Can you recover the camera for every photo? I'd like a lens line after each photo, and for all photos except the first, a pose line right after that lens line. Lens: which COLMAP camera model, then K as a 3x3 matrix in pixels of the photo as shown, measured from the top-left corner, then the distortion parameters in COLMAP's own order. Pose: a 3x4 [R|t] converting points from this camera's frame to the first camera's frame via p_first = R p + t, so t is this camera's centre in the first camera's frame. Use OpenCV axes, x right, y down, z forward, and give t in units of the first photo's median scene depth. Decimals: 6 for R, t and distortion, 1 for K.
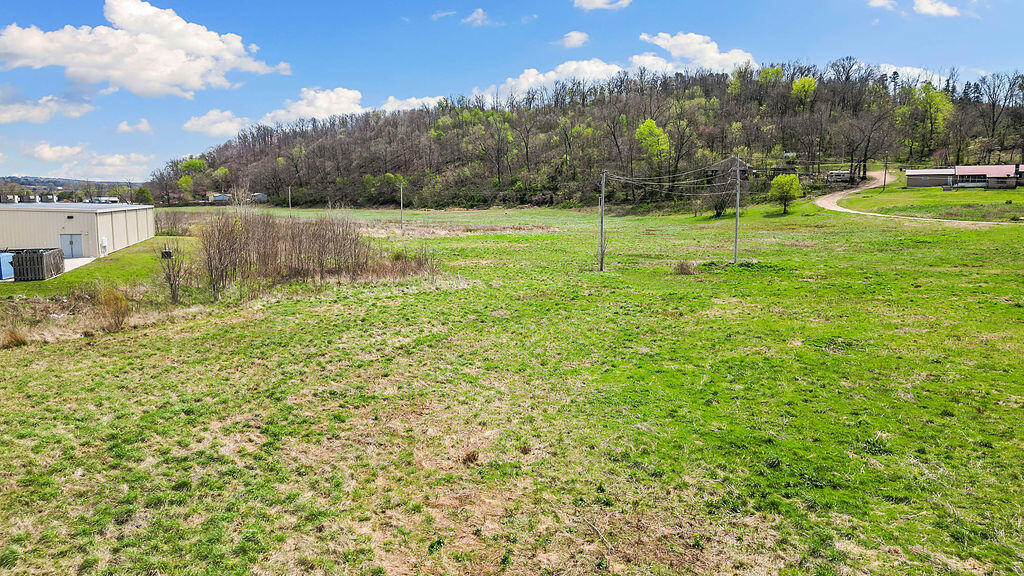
lens RADIAL K [[718.2, 0, 517.3], [0, 718.2, 289.6], [0, 0, 1]] dist [0.095316, -0.094994]
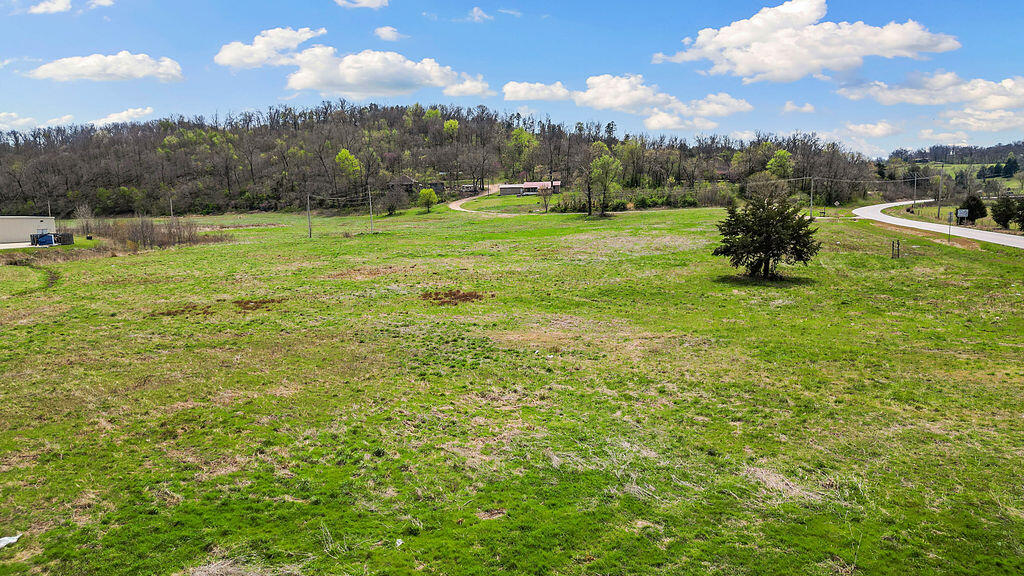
lens RADIAL K [[718.2, 0, 517.3], [0, 718.2, 289.6], [0, 0, 1]] dist [0.095316, -0.094994]
pose [[0.930311, -0.070060, 0.360019, -0.030114], [0.071168, 0.997412, 0.010197, 0.044753], [-0.359801, 0.016135, 0.932889, -0.393028]]
